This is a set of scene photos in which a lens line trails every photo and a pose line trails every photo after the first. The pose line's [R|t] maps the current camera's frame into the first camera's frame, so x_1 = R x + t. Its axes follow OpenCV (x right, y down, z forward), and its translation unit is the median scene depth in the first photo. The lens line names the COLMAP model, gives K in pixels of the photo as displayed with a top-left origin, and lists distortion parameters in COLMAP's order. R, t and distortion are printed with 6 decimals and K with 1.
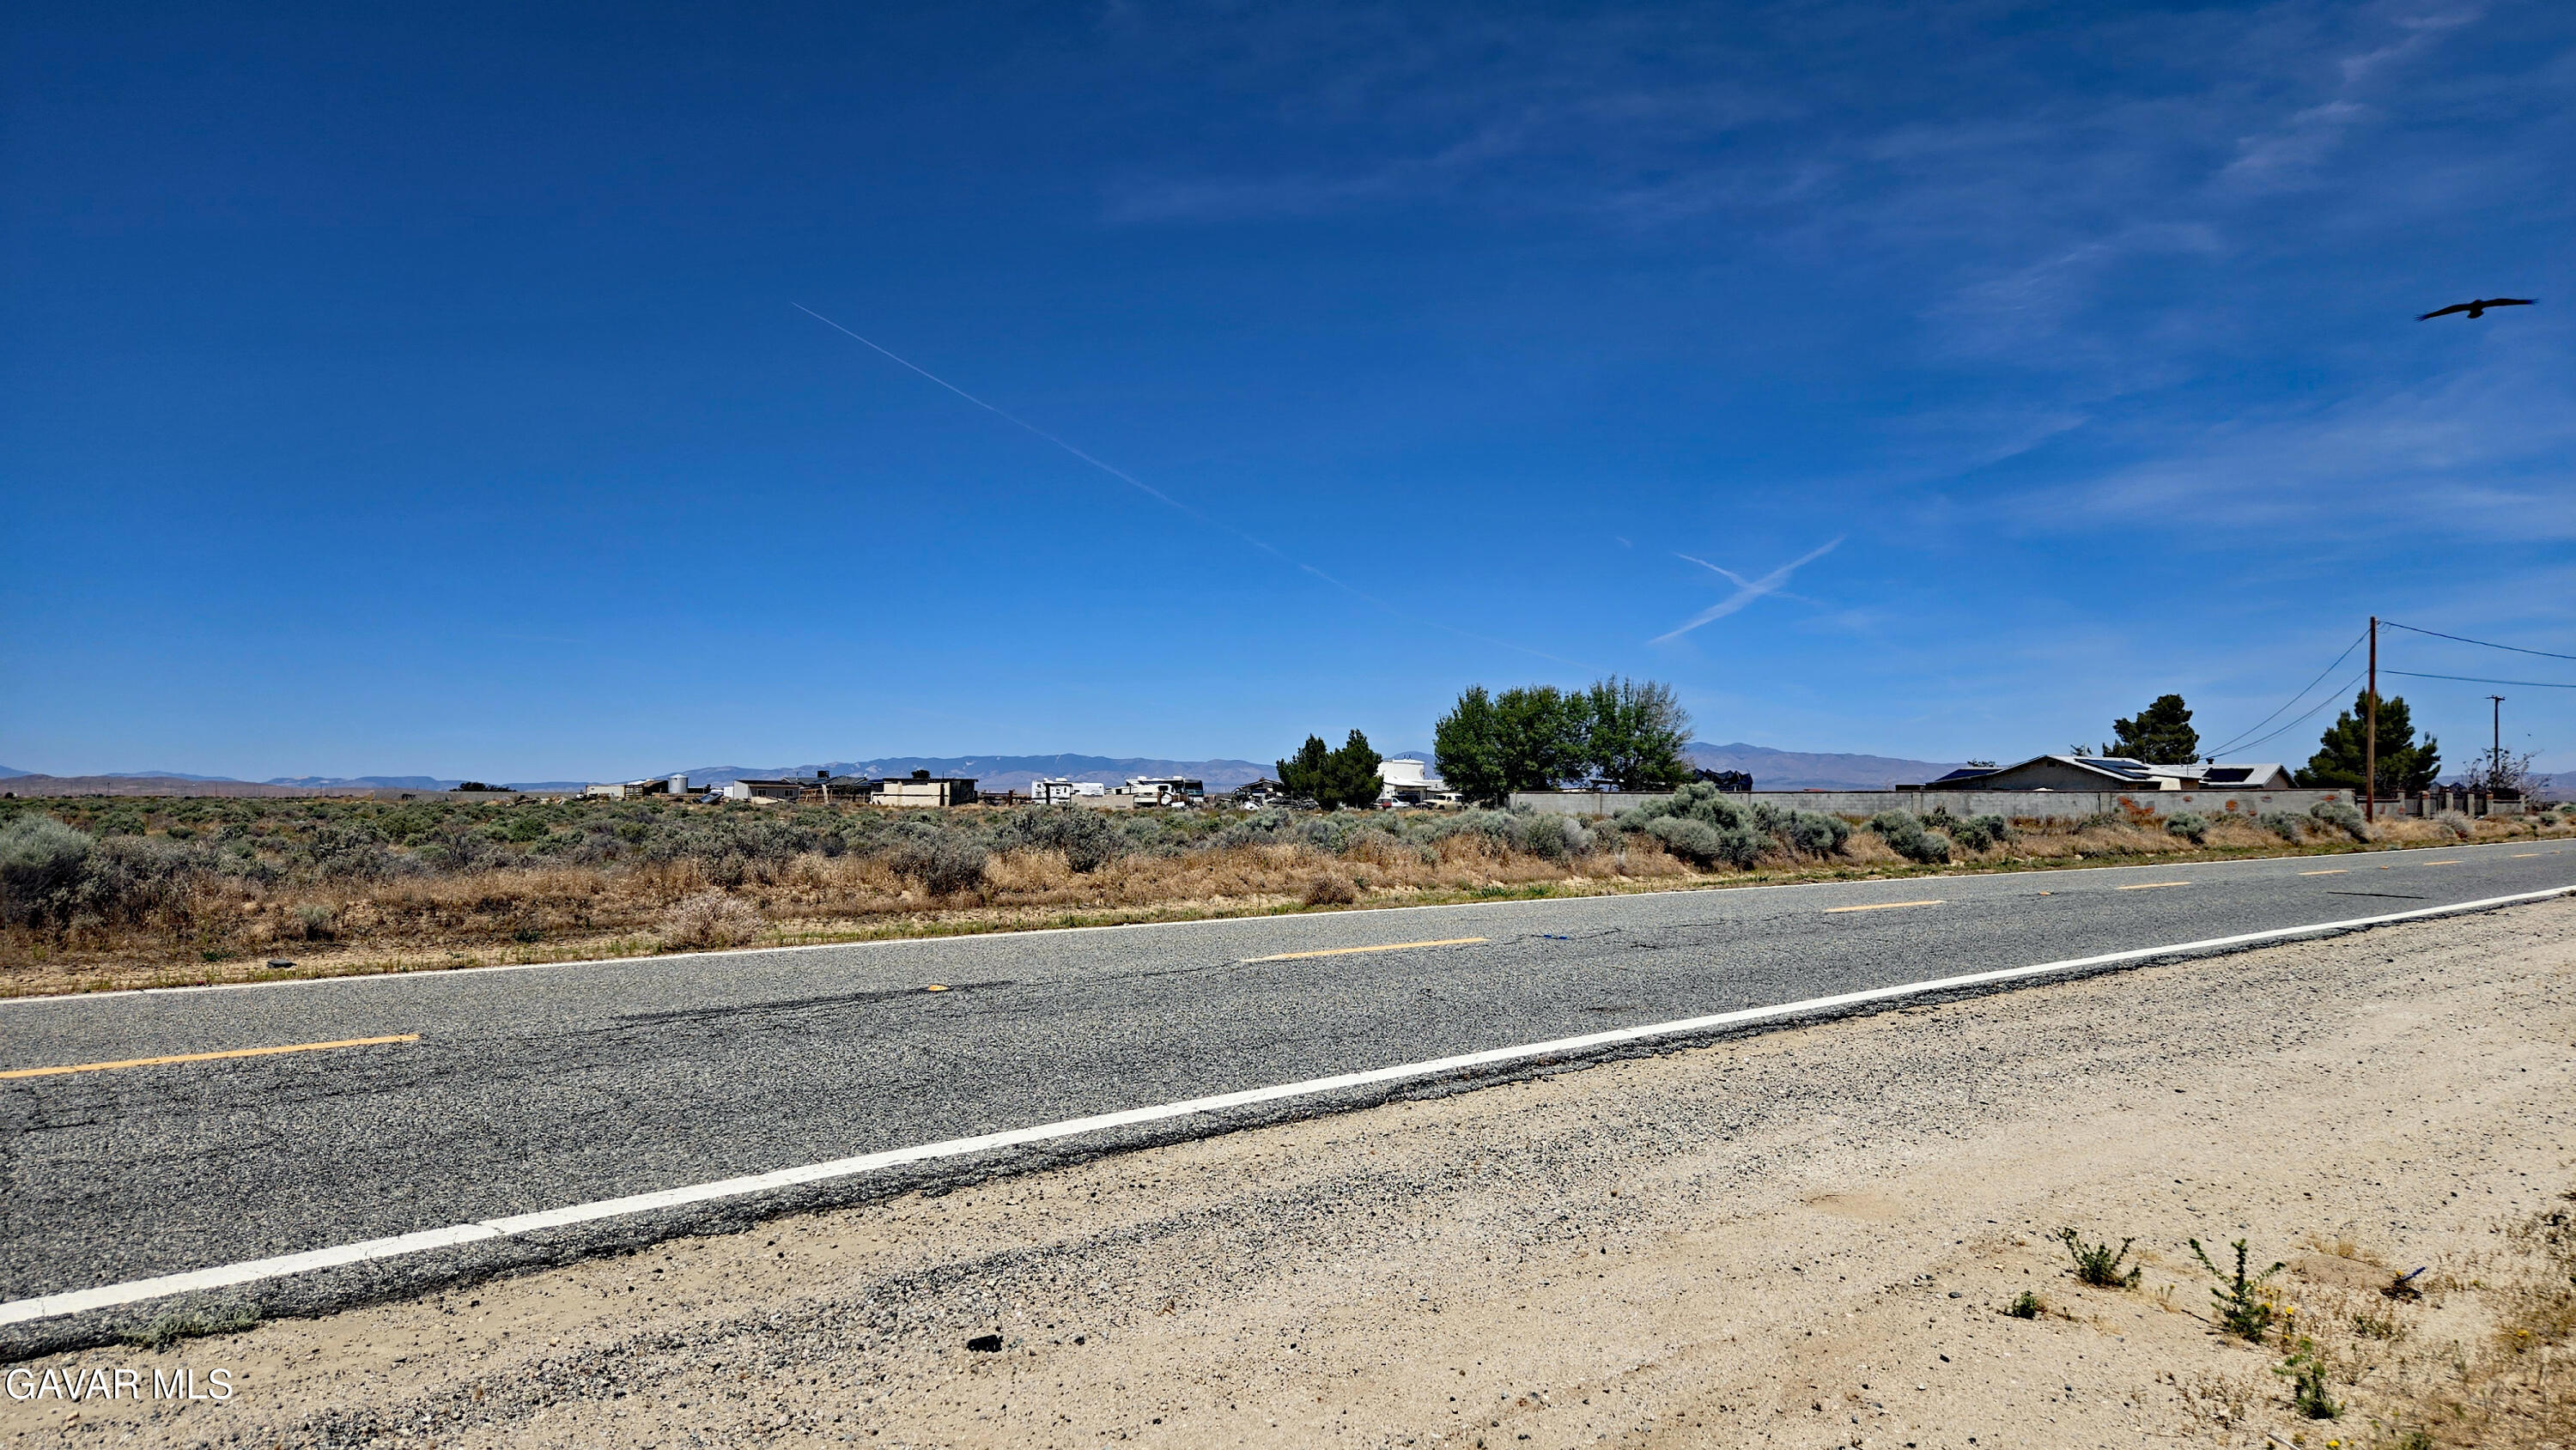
lens RADIAL K [[1715.0, 0, 1304.4], [0, 1715.0, 722.2], [0, 0, 1]] dist [0.072042, -0.058602]
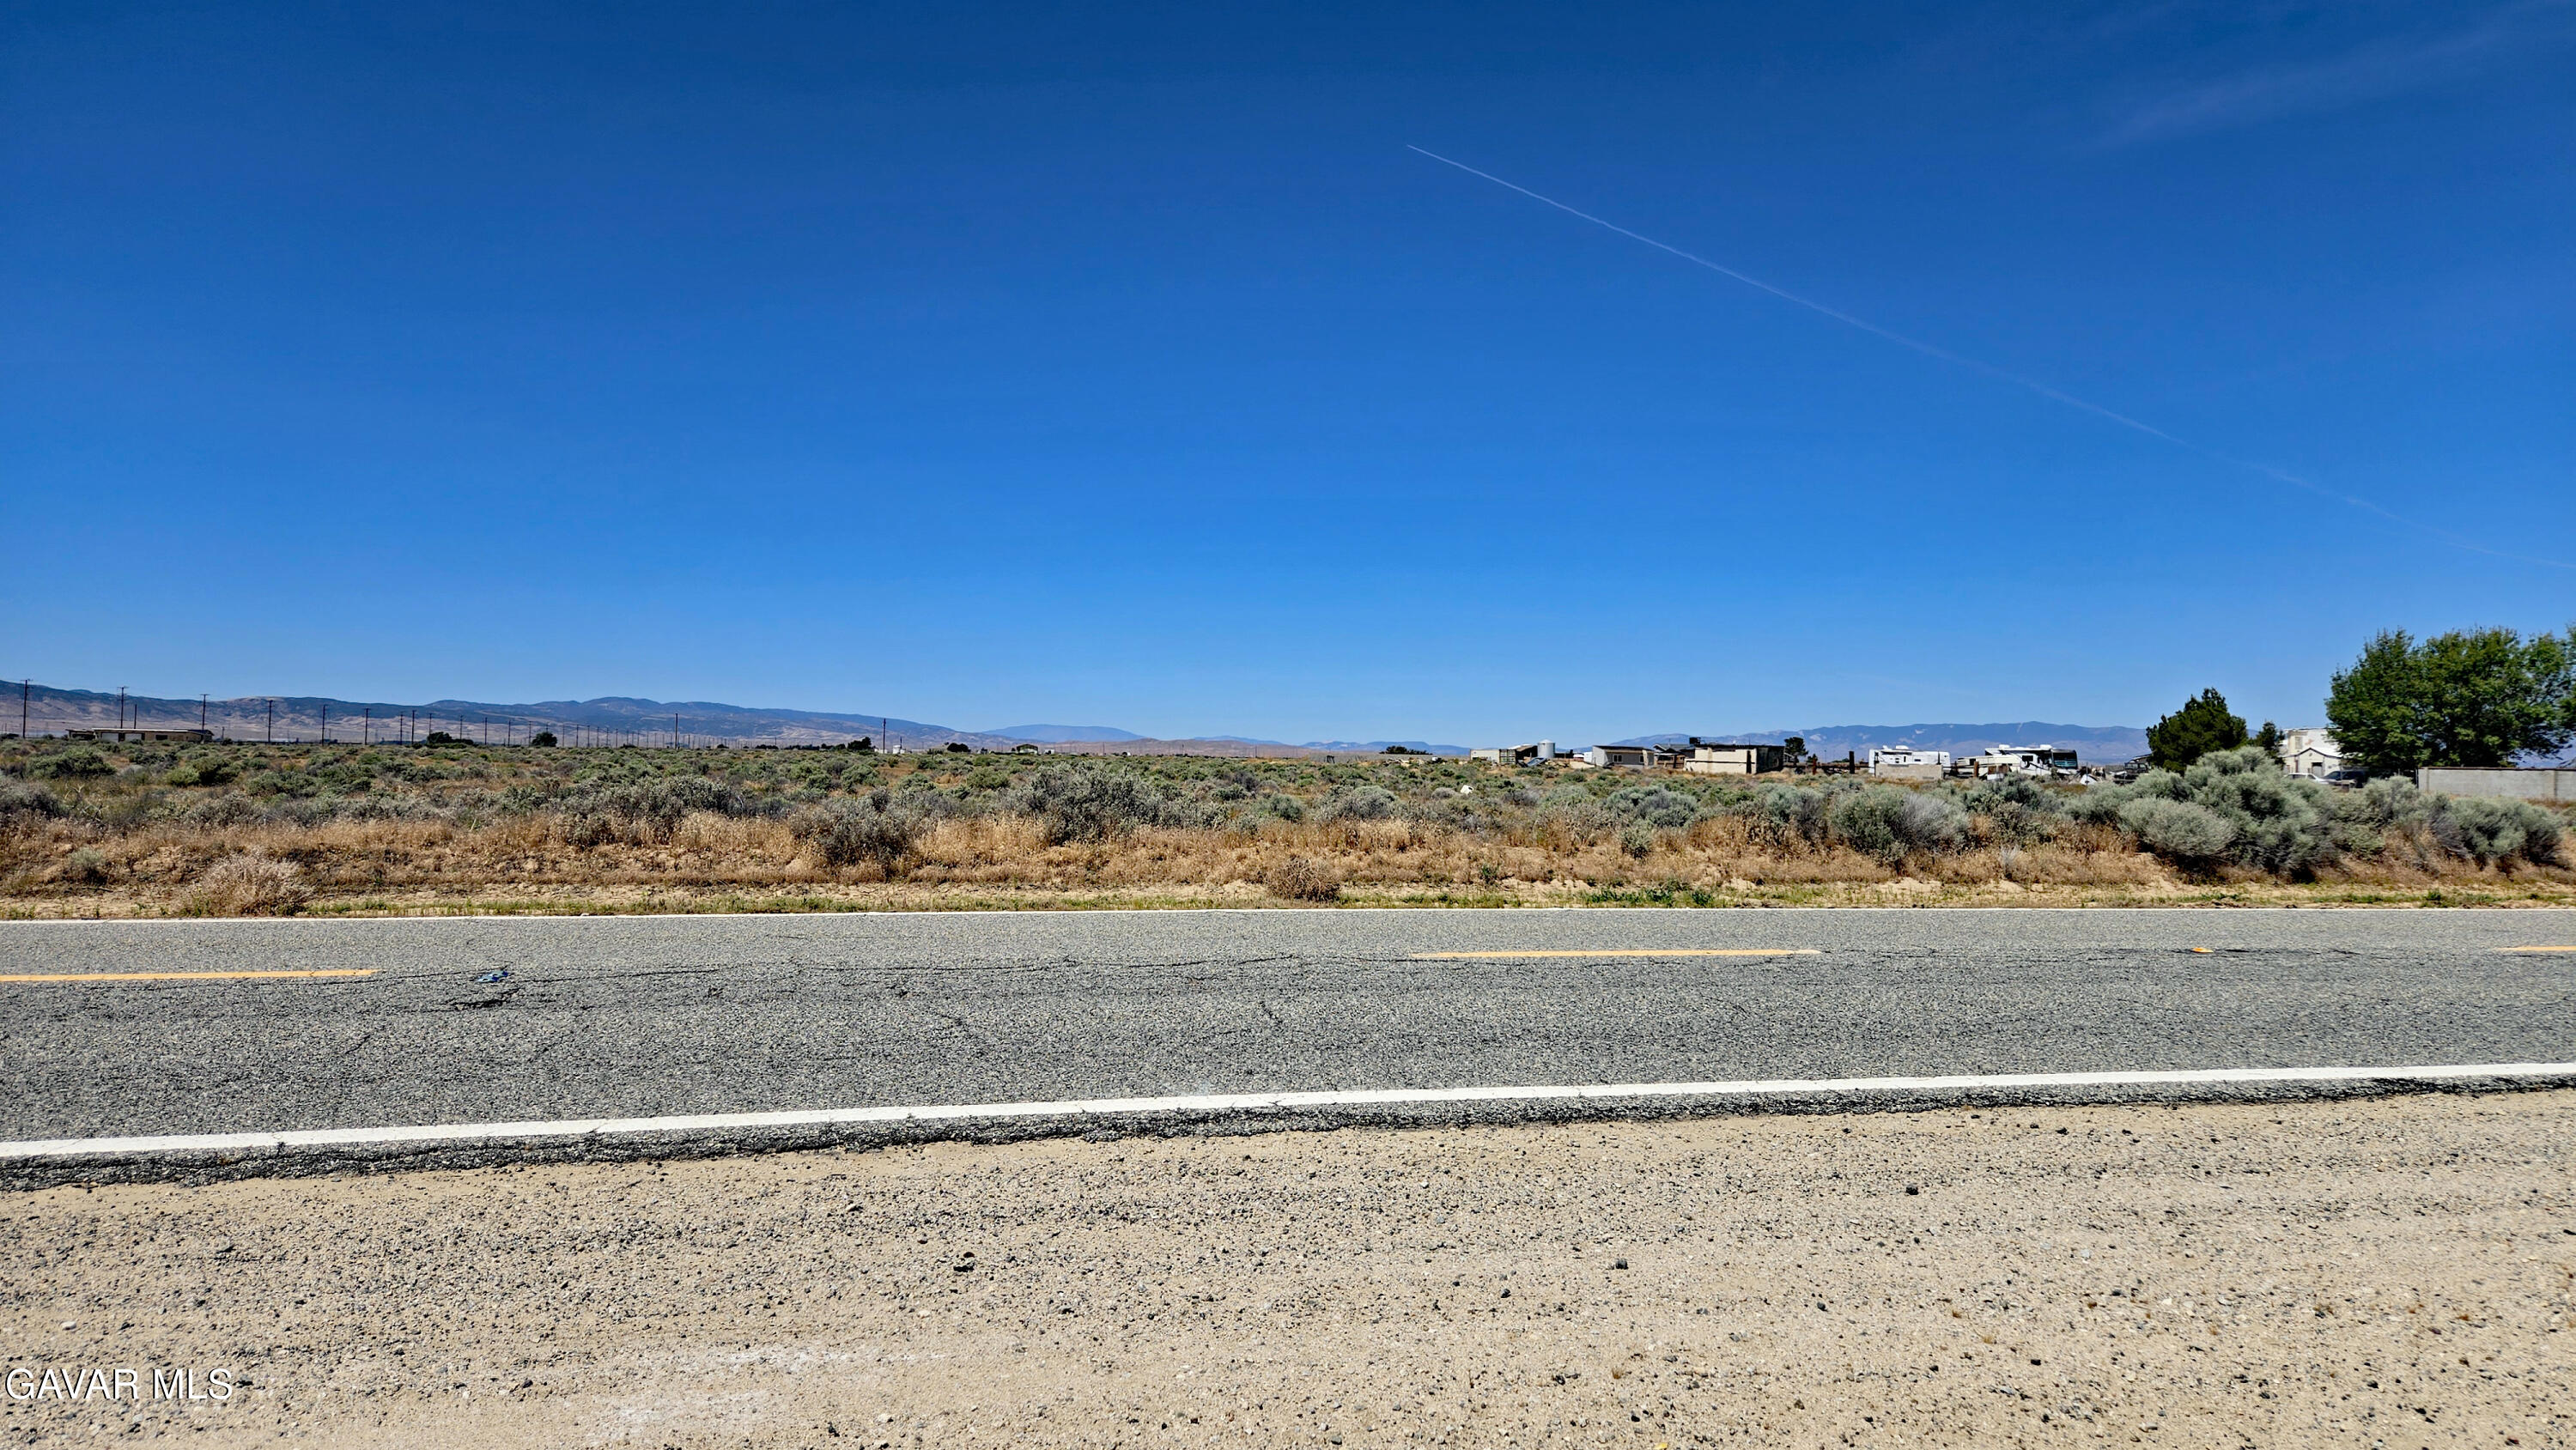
lens RADIAL K [[1715.0, 0, 1308.1], [0, 1715.0, 697.9], [0, 0, 1]] dist [0.072042, -0.058602]
pose [[0.861512, -0.006627, -0.507694, 0.079649], [0.008899, 0.999958, 0.002048, 0.003248], [0.507659, -0.006282, 0.861535, 0.070975]]
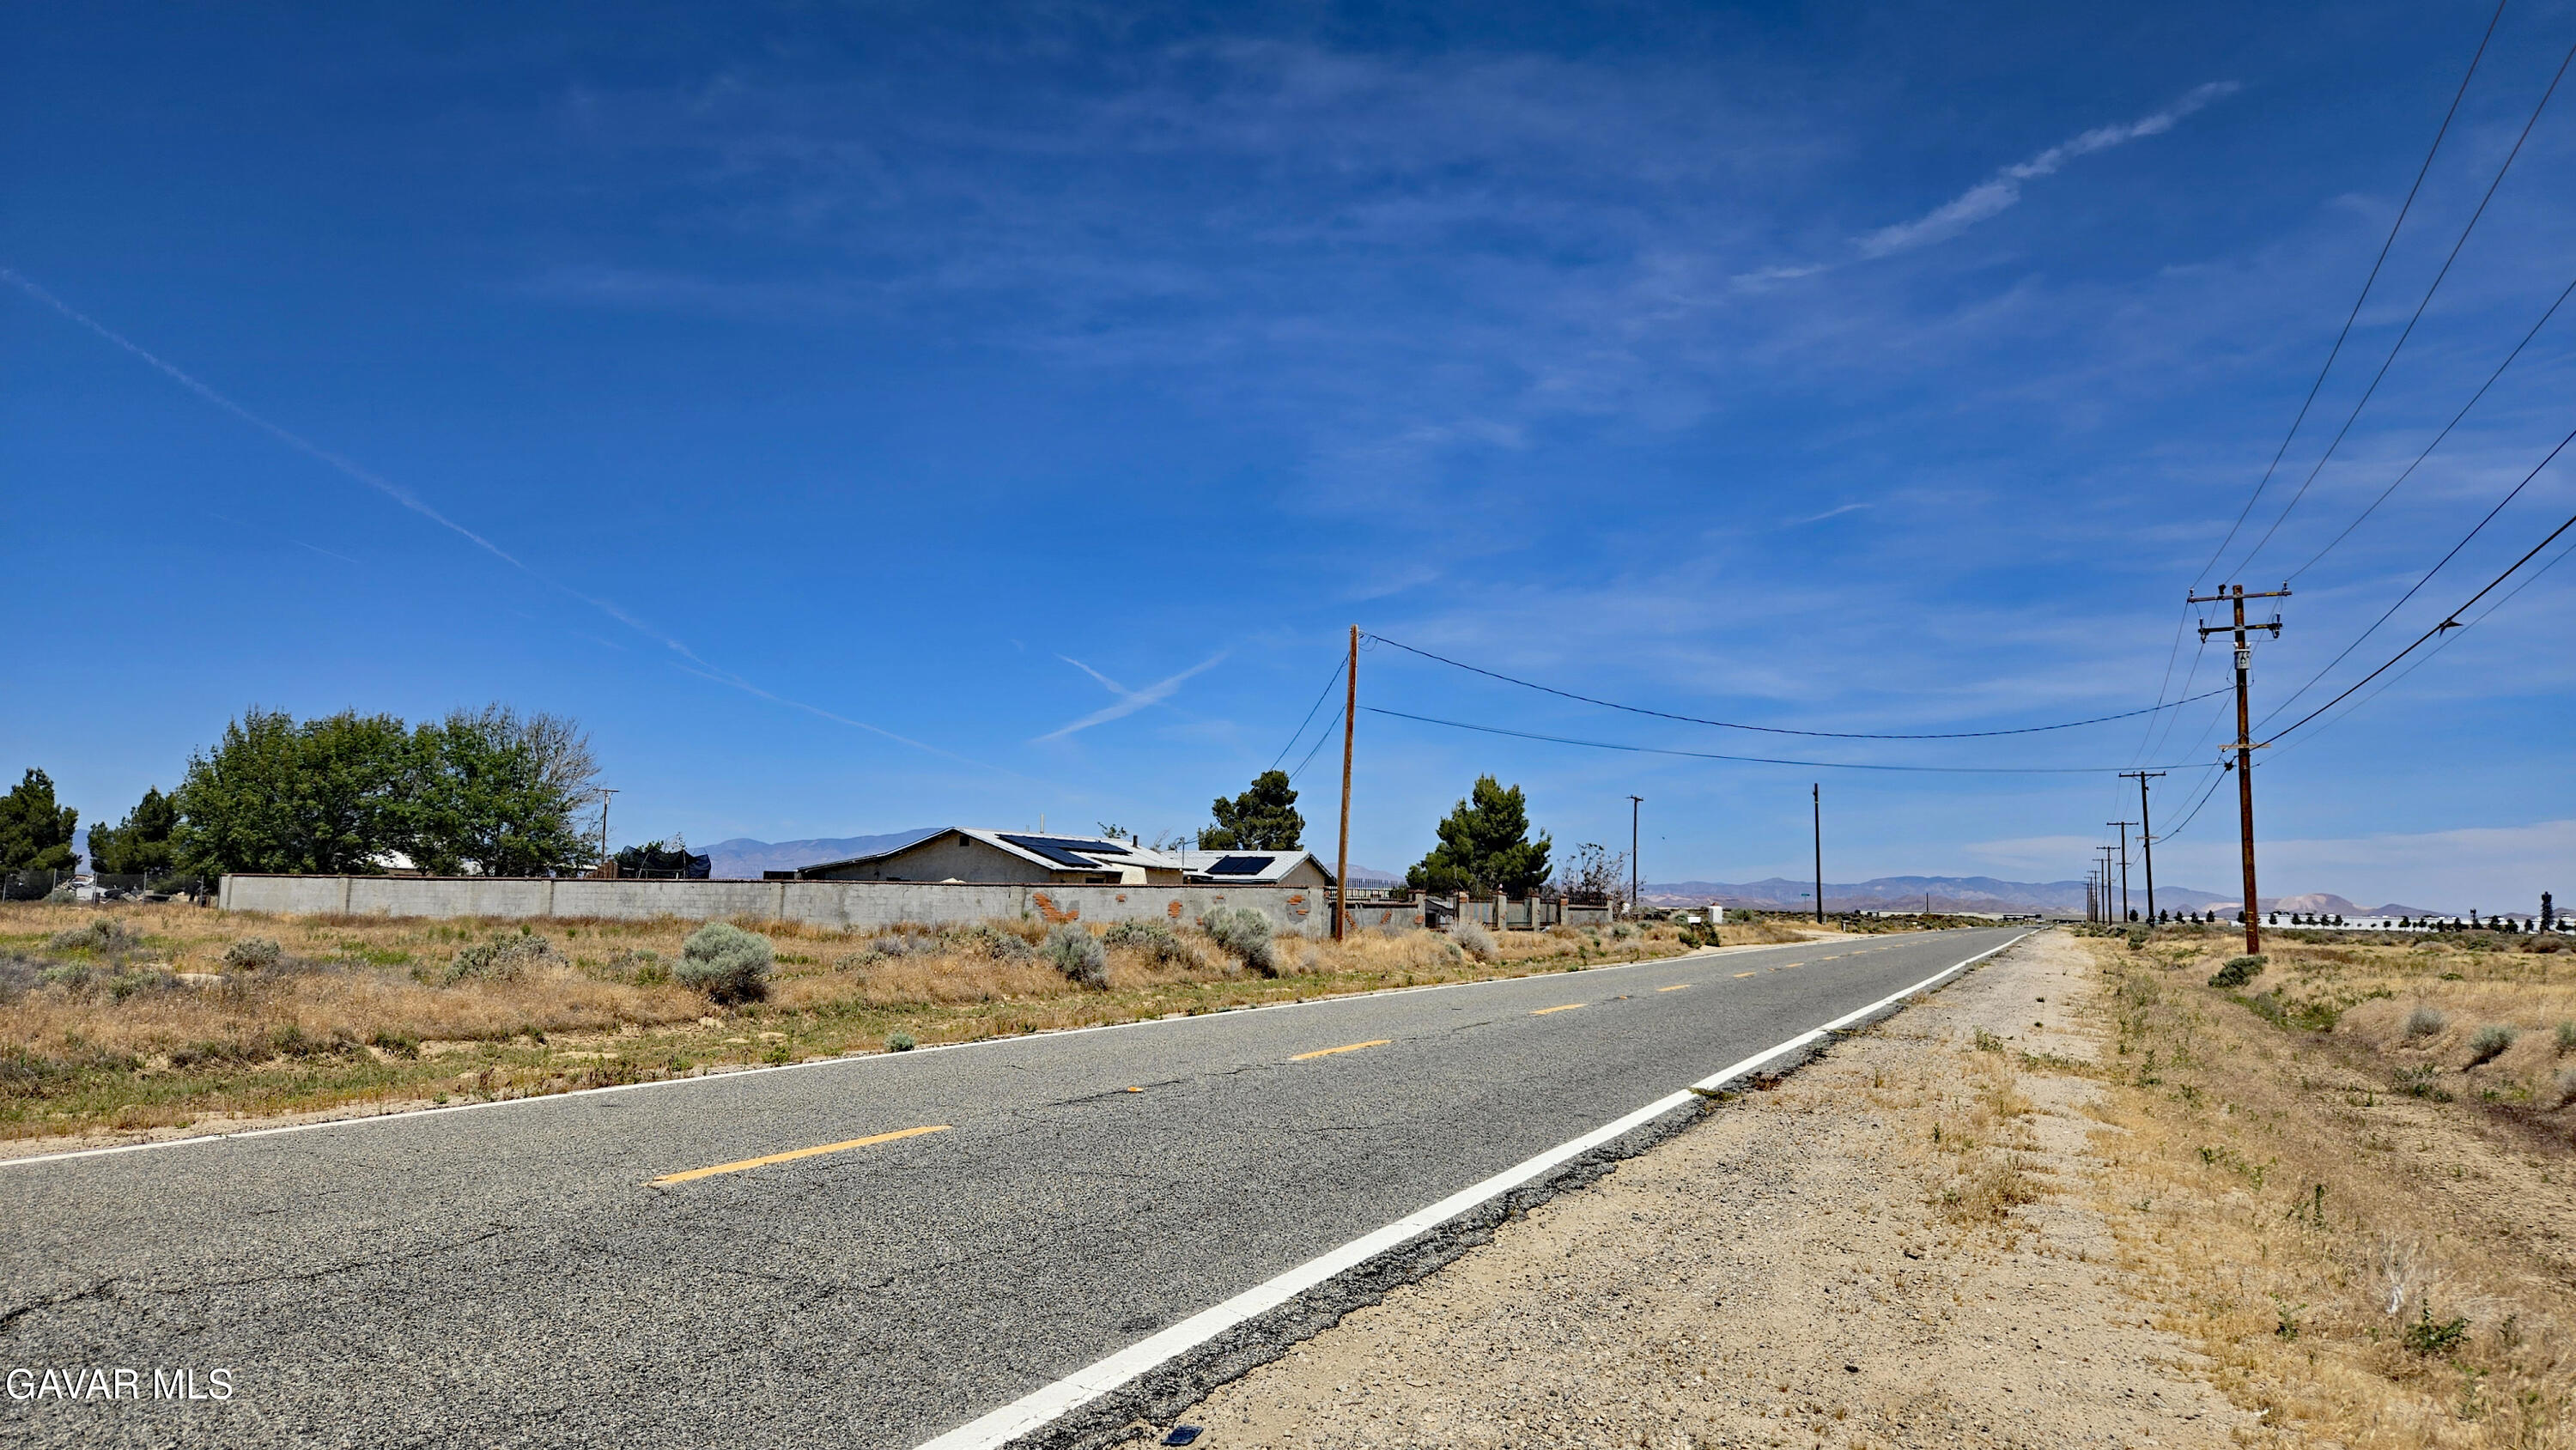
lens RADIAL K [[1701.5, 0, 1319.7], [0, 1701.5, 695.4], [0, 0, 1]] dist [0.031789, -0.016389]
pose [[0.926259, 0.060339, 0.372026, 0.220388], [-0.033978, 0.996451, -0.077017, 0.009843], [-0.375353, 0.058696, 0.925022, 0.250686]]
